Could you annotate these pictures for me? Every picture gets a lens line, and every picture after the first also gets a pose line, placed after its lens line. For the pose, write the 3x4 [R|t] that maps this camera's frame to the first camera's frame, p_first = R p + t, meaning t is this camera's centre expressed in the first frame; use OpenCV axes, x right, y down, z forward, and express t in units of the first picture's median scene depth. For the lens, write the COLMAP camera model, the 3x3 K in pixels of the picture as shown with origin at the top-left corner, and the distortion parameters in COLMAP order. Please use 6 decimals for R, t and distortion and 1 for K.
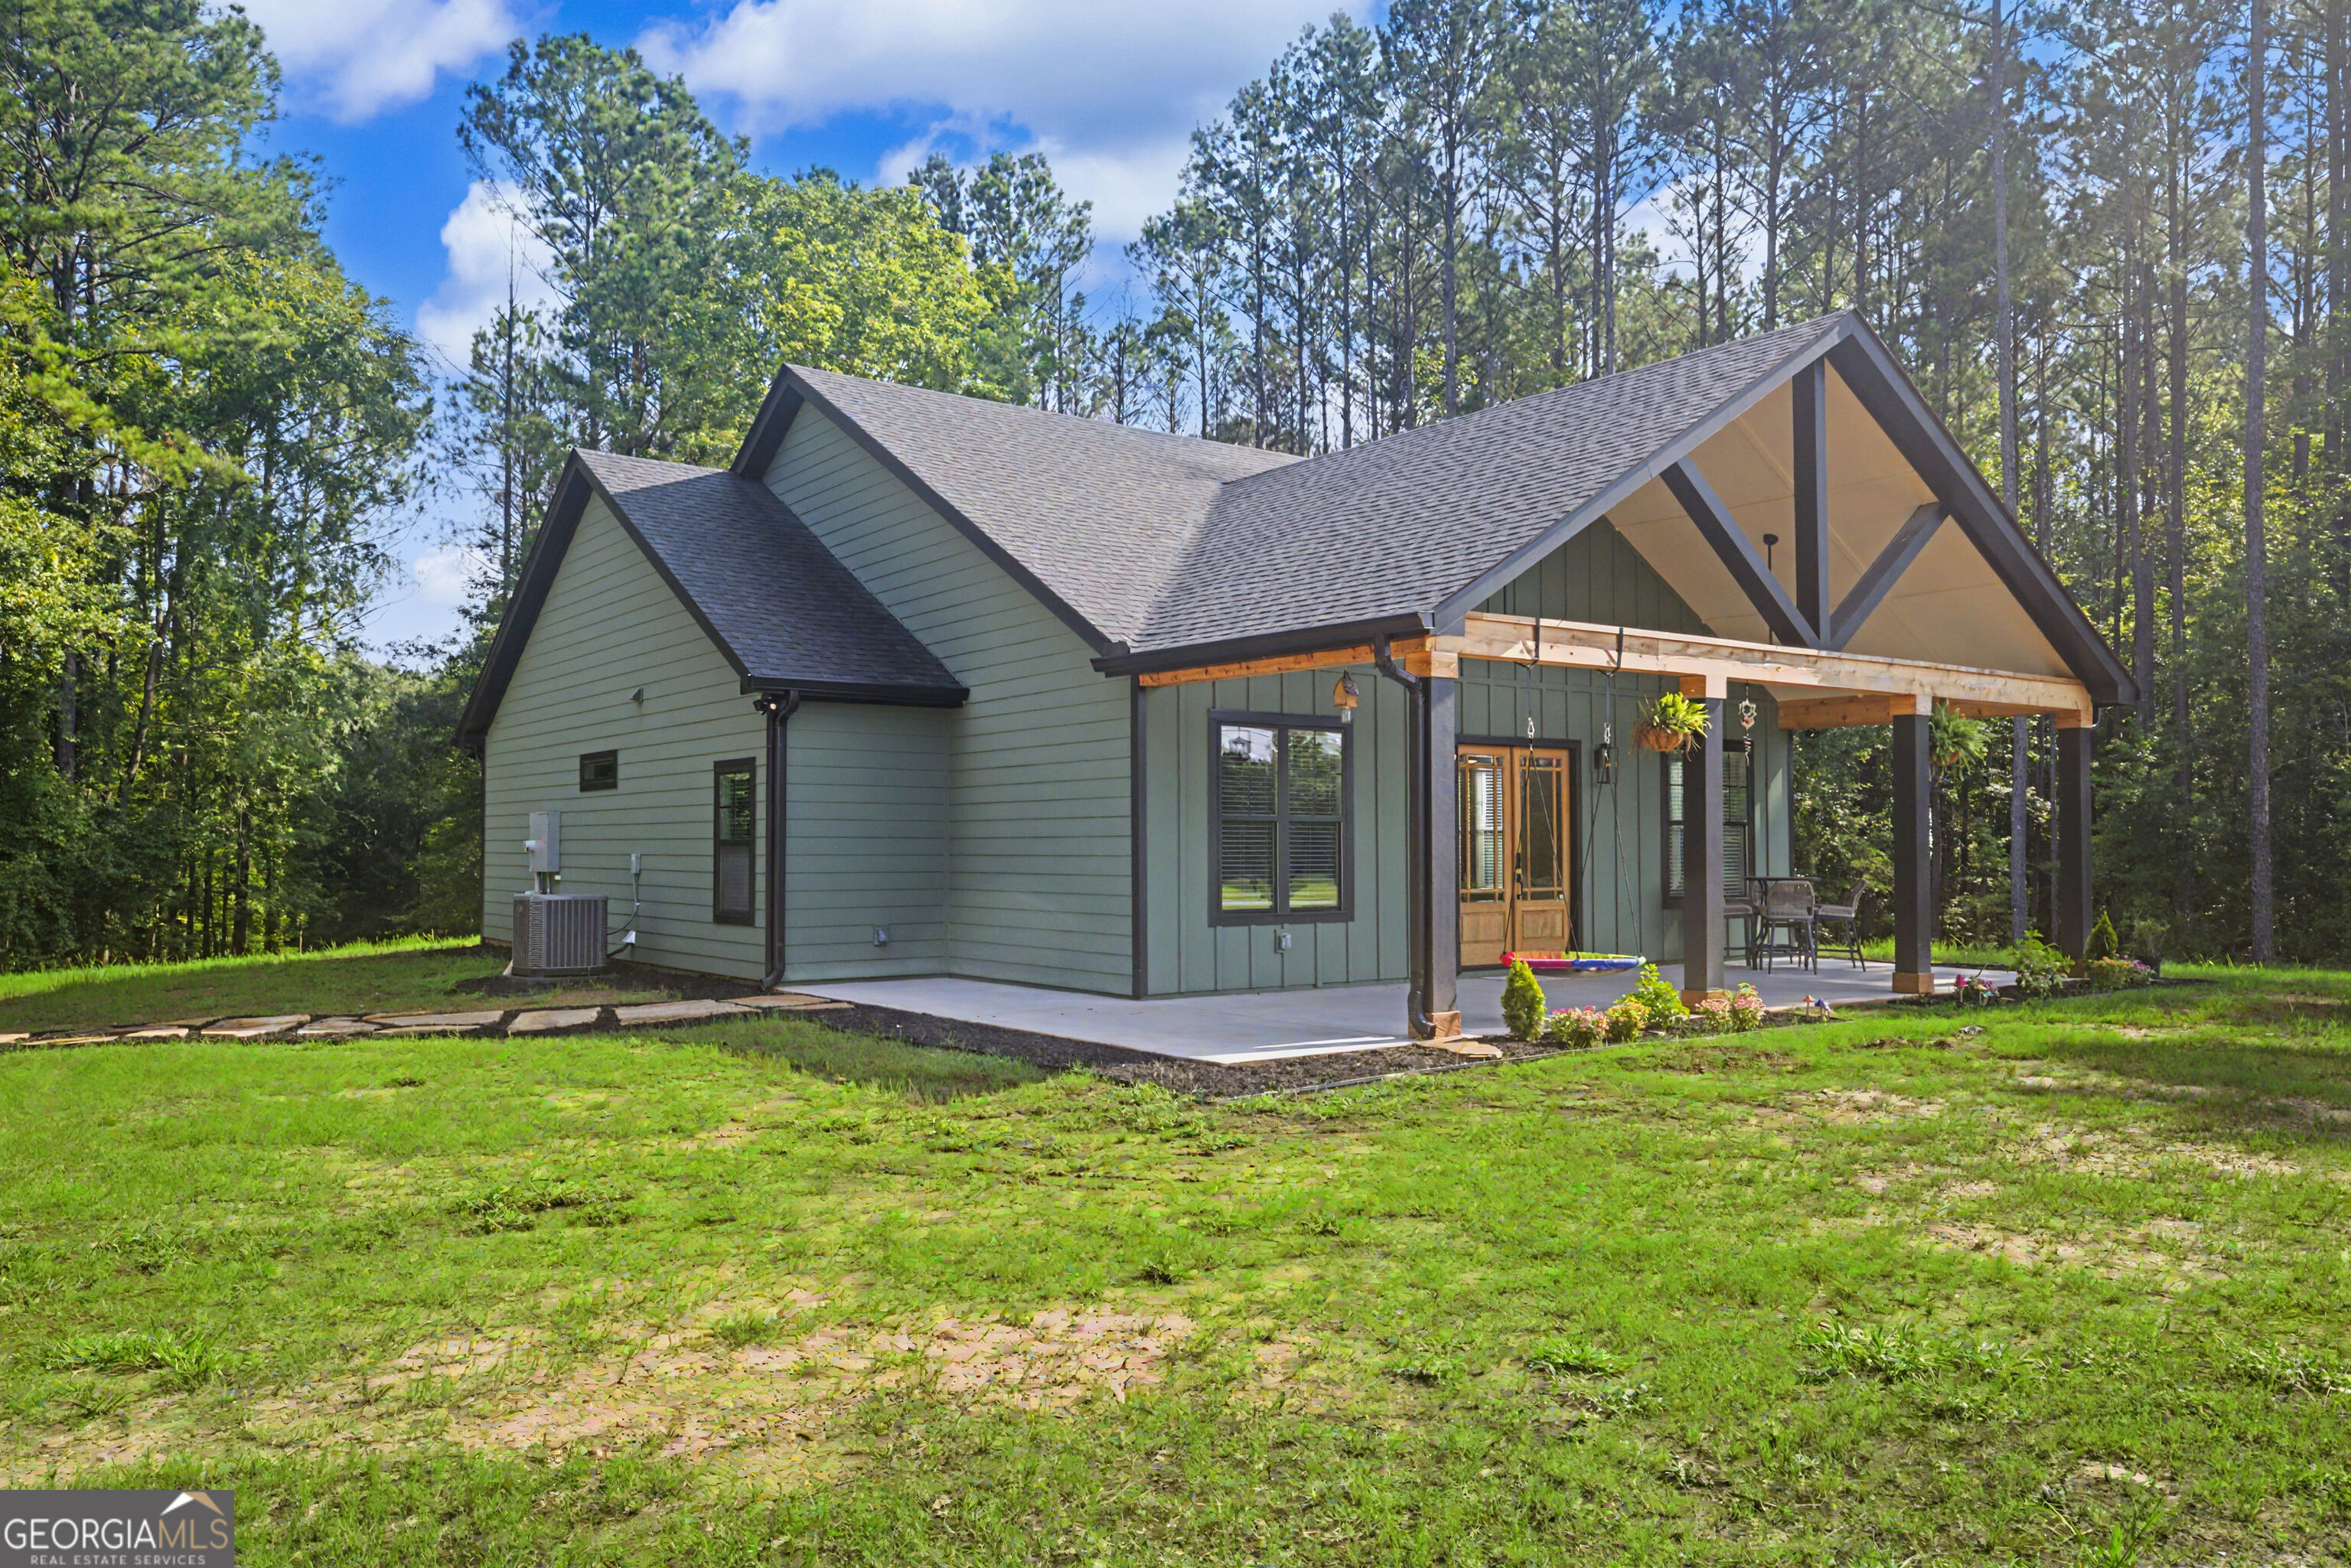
lens RADIAL K [[1792.3, 0, 1181.5], [0, 1792.3, 791.8], [0, 0, 1]] dist [0.013530, 0.001842]
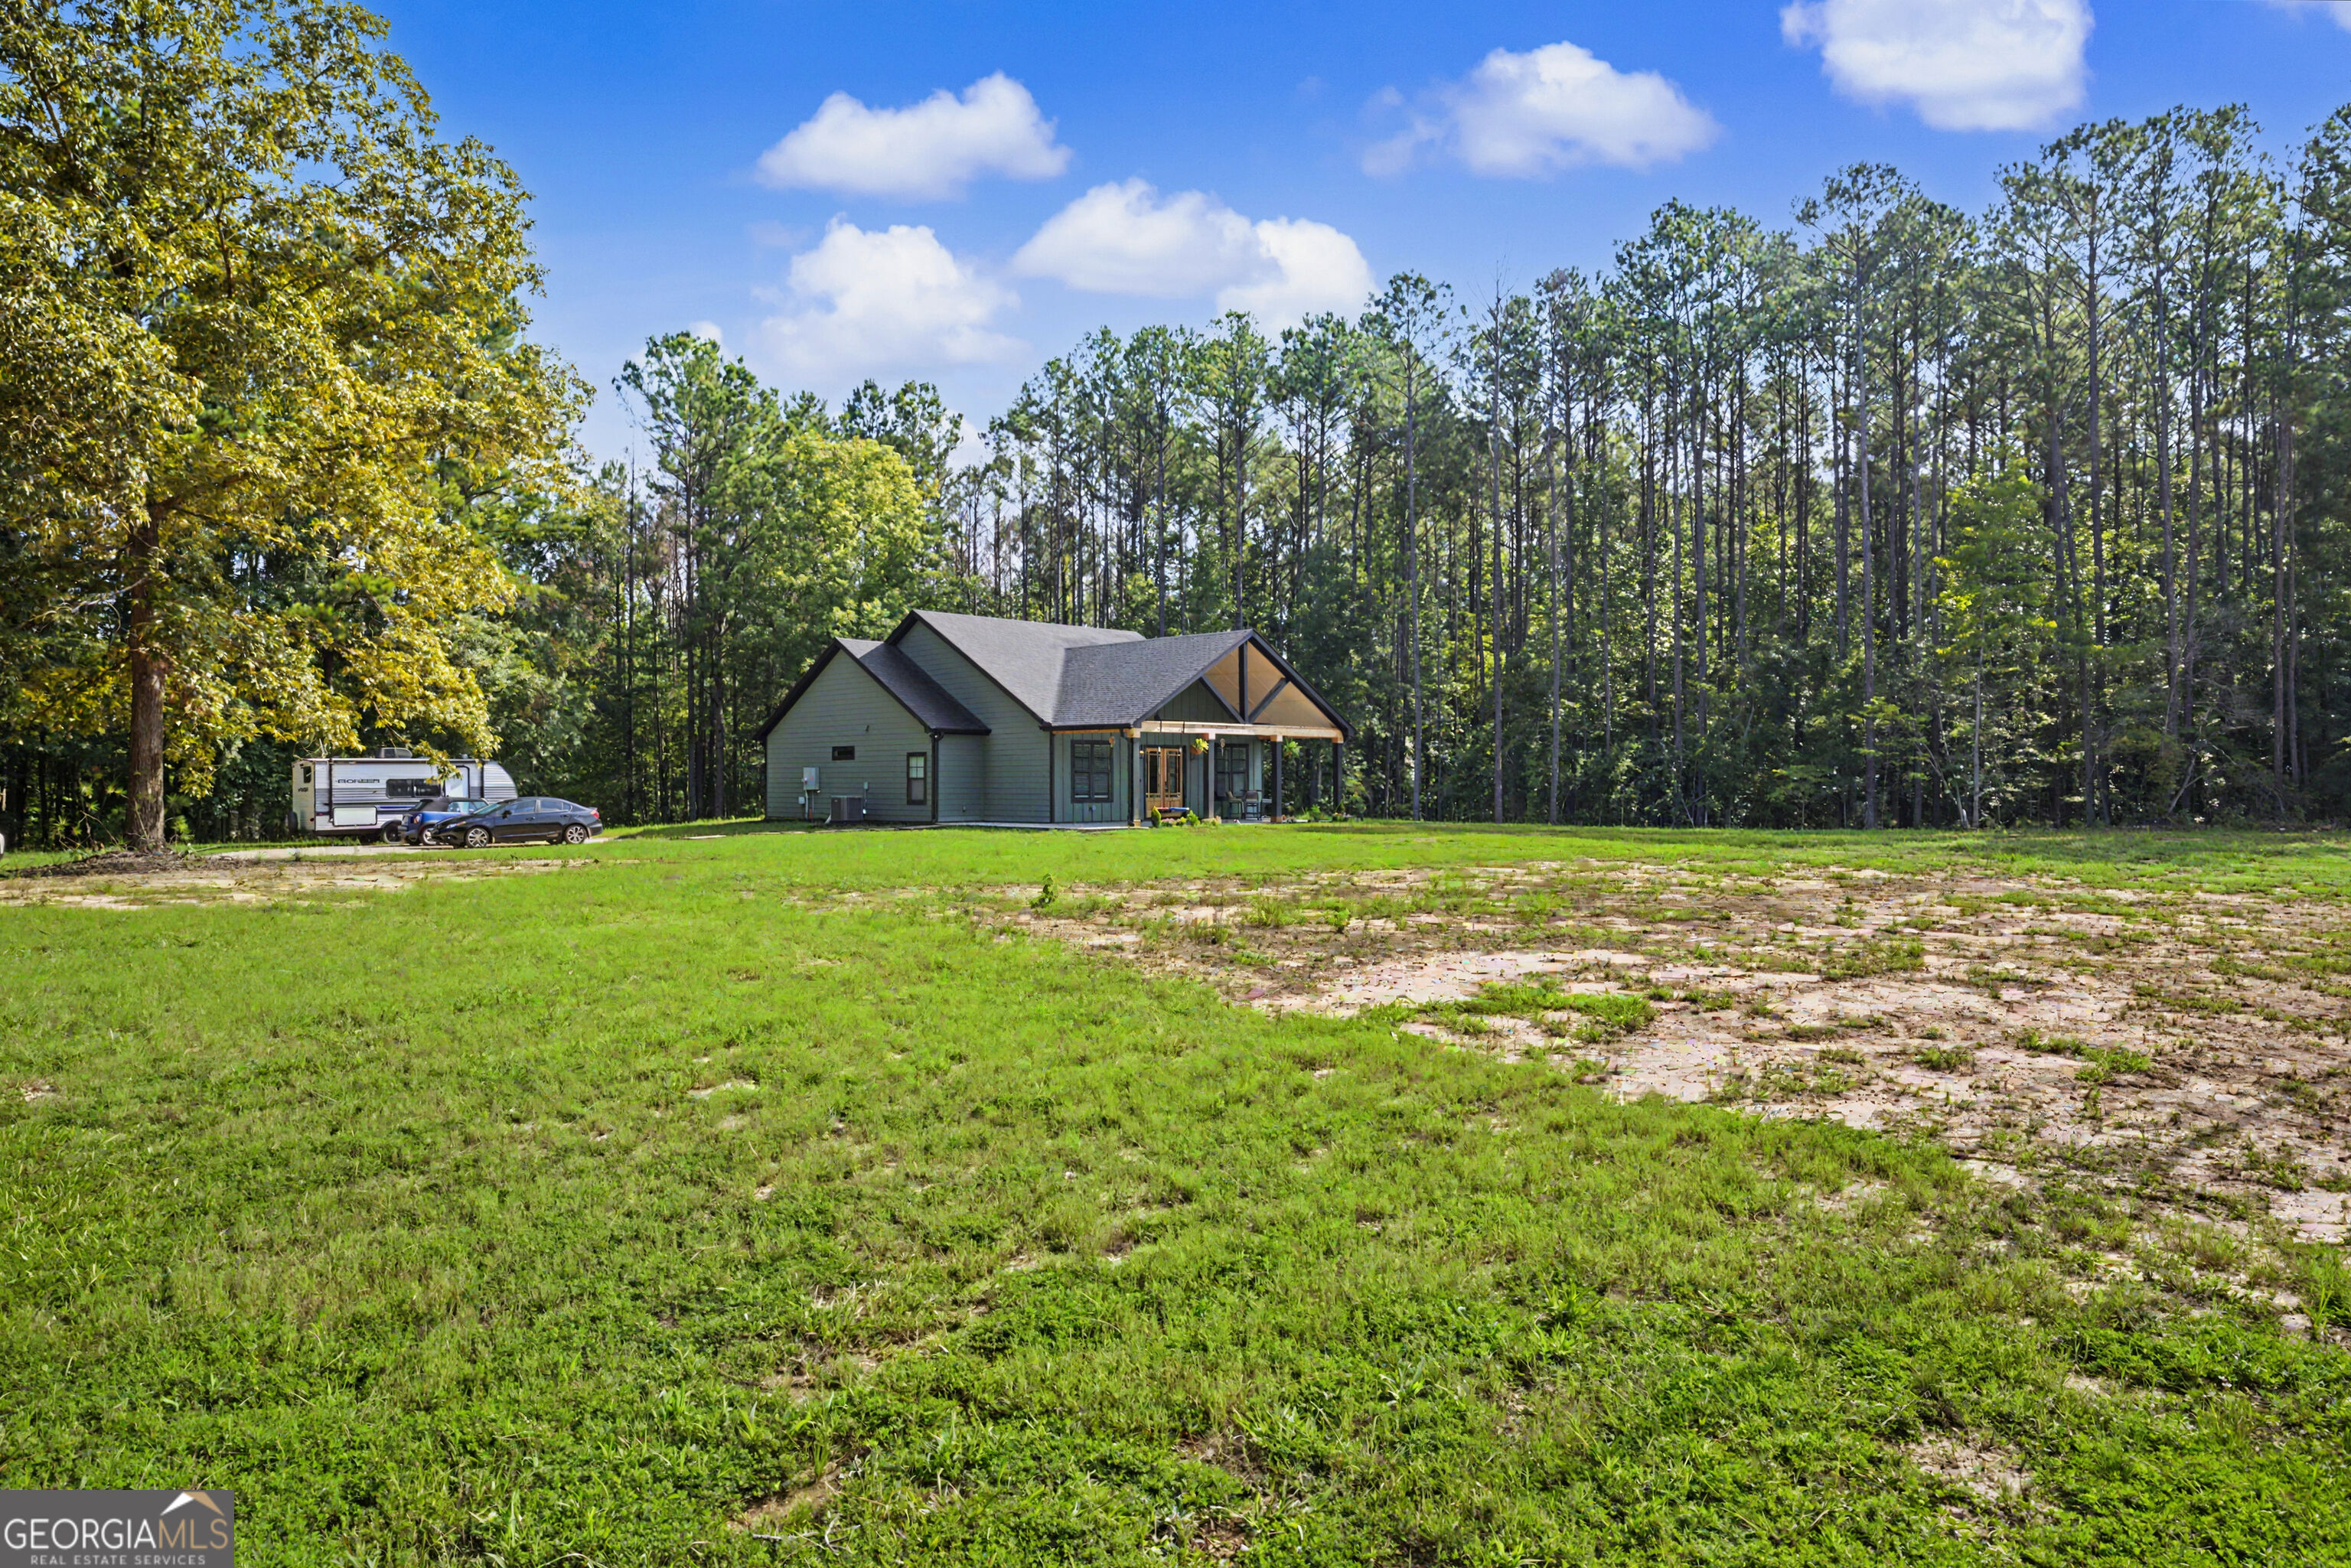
lens RADIAL K [[1479.6, 0, 1176.8], [0, 1479.6, 784.5], [0, 0, 1]] dist [0.002114, 0.000104]
pose [[0.989744, -0.000701, 0.142848, -0.182562], [-0.003923, 0.999478, 0.032081, -0.050396], [-0.142796, -0.032313, 0.989225, -1.760510]]
